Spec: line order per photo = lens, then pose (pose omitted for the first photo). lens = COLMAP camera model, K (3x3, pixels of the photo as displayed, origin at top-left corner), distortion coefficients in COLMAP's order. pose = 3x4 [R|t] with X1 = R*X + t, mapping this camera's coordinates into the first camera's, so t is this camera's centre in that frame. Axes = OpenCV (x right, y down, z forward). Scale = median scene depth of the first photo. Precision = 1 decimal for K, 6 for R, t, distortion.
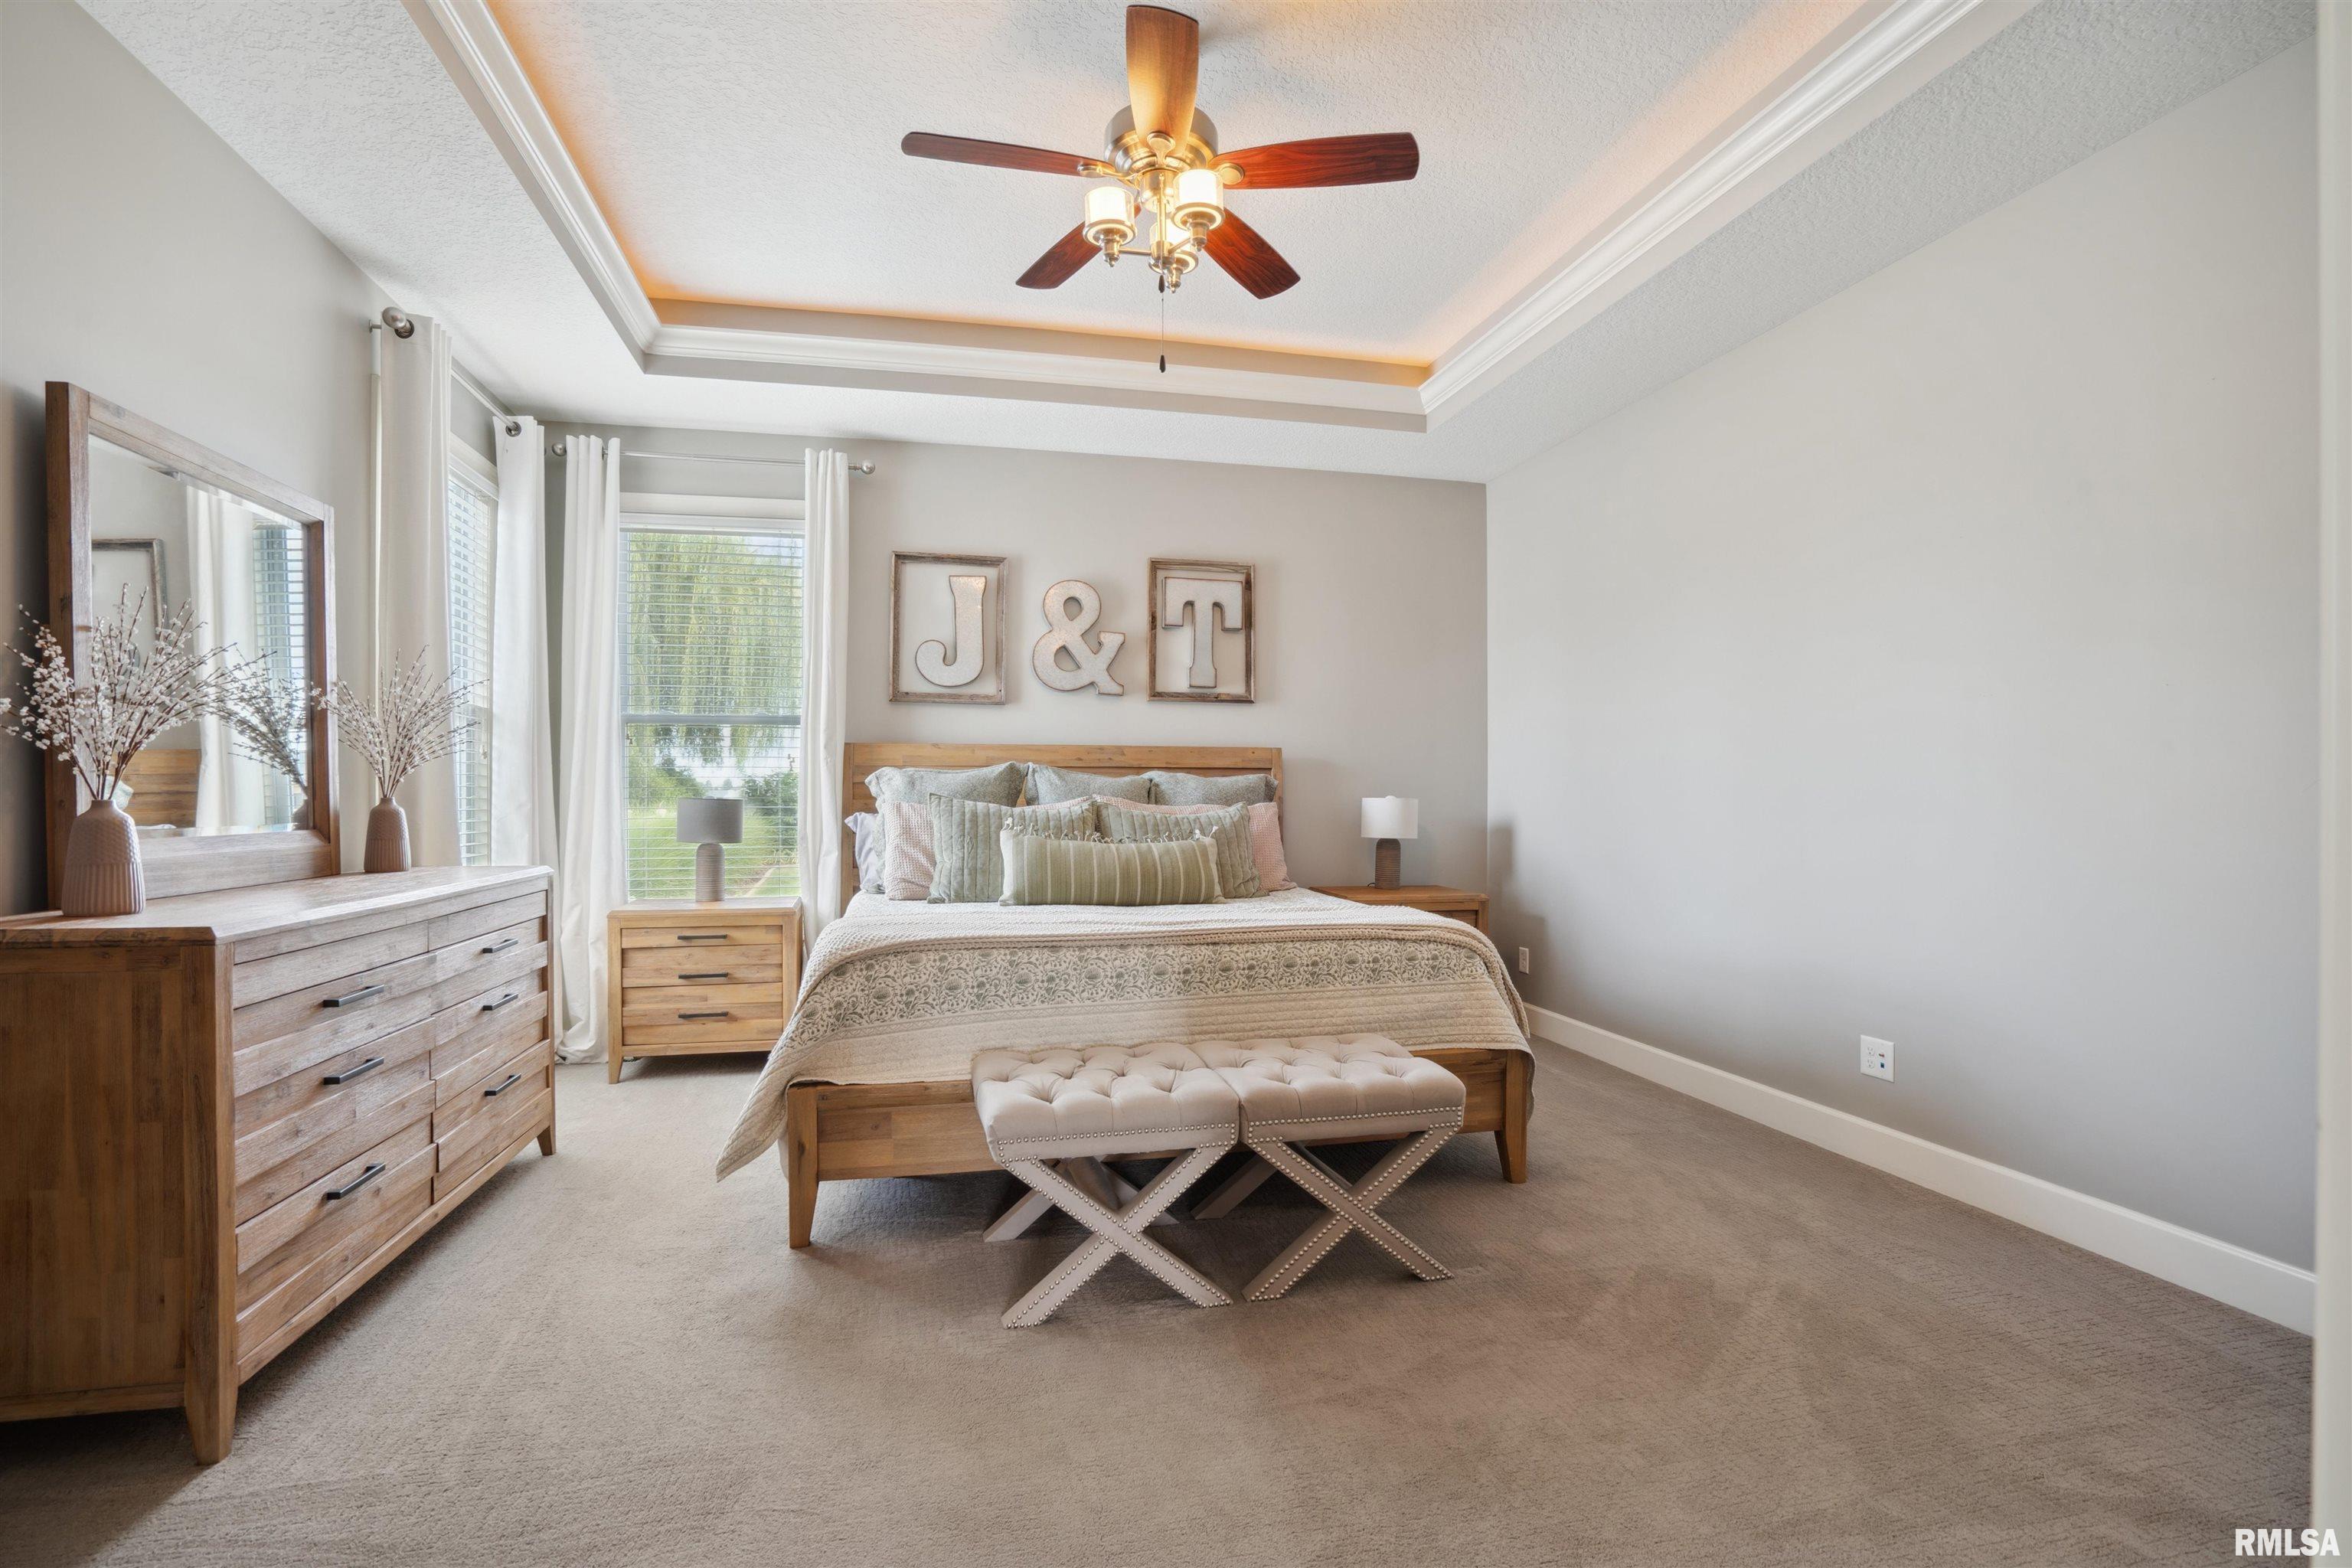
lens RADIAL K [[1106.2, 0, 1171.4], [0, 1106.2, 796.6], [0, 0, 1]] dist [-0.039772, 0.030009]
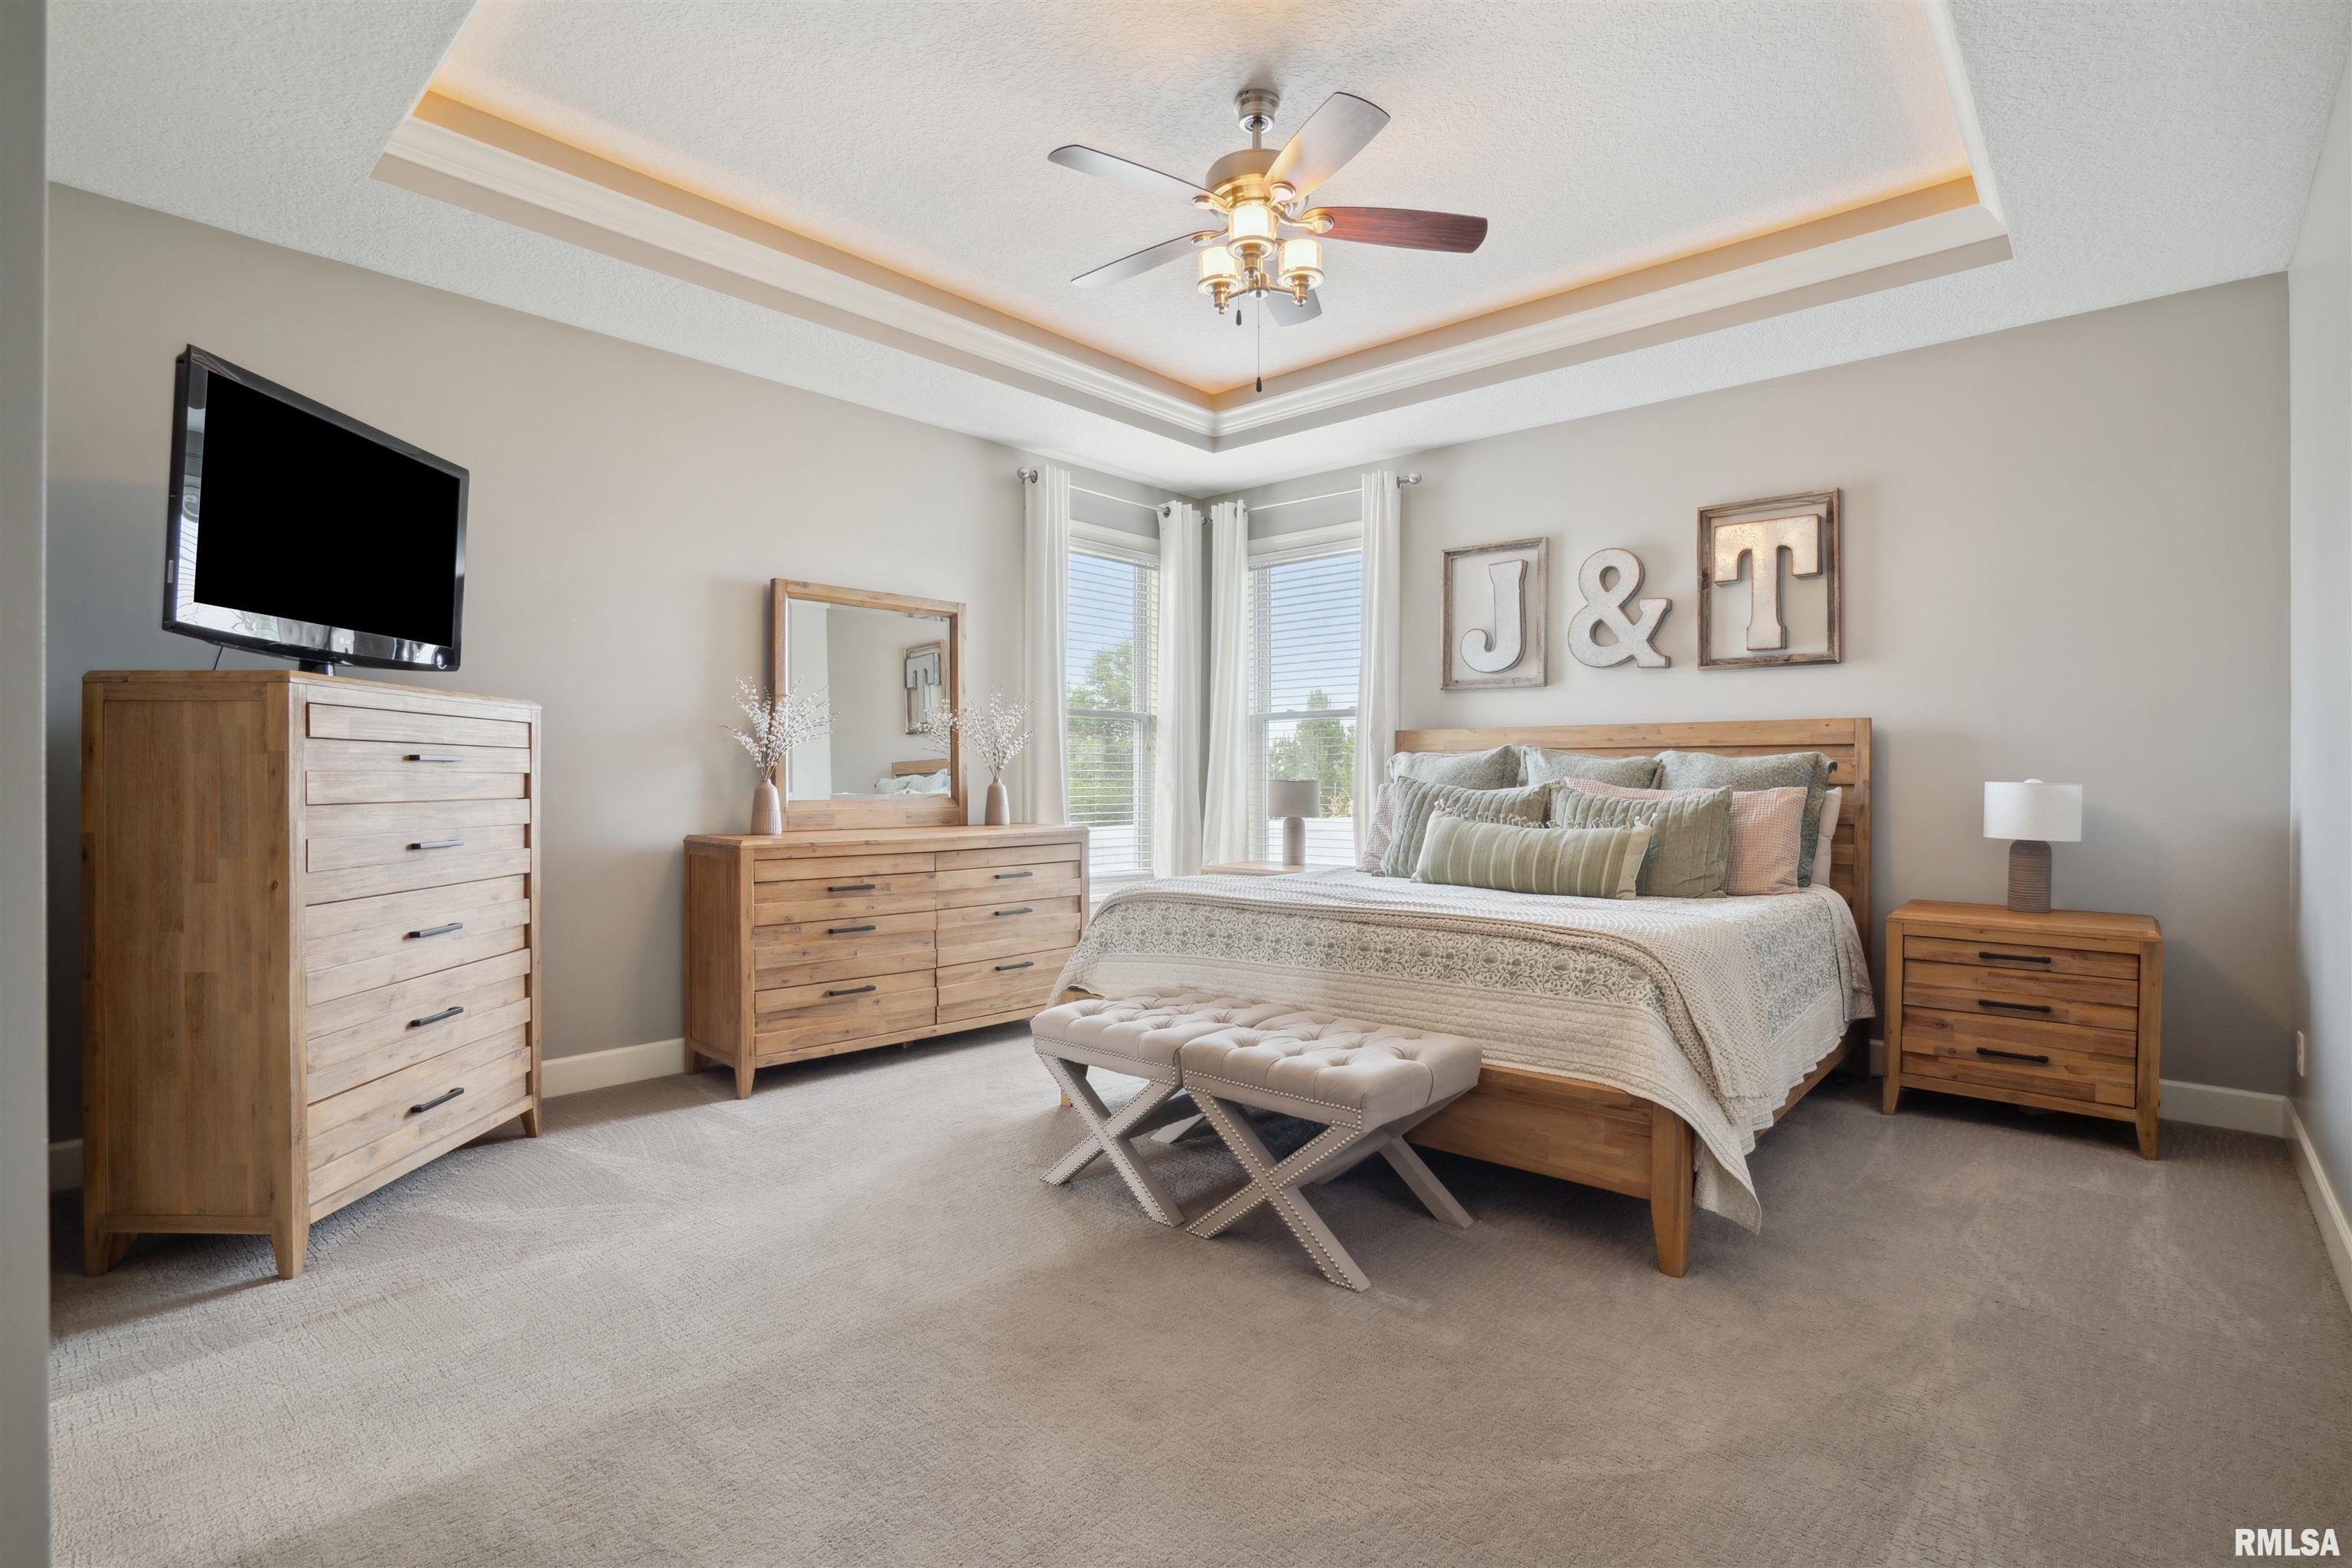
lens RADIAL K [[1097.3, 0, 1168.5], [0, 1097.3, 779.1], [0, 0, 1]] dist [-0.002358, 0.004303]
pose [[0.596029, 0.003368, -0.802956, 0.465060], [-0.004176, 0.999991, 0.001095, -0.000148], [0.802952, 0.002700, 0.596038, 0.156300]]
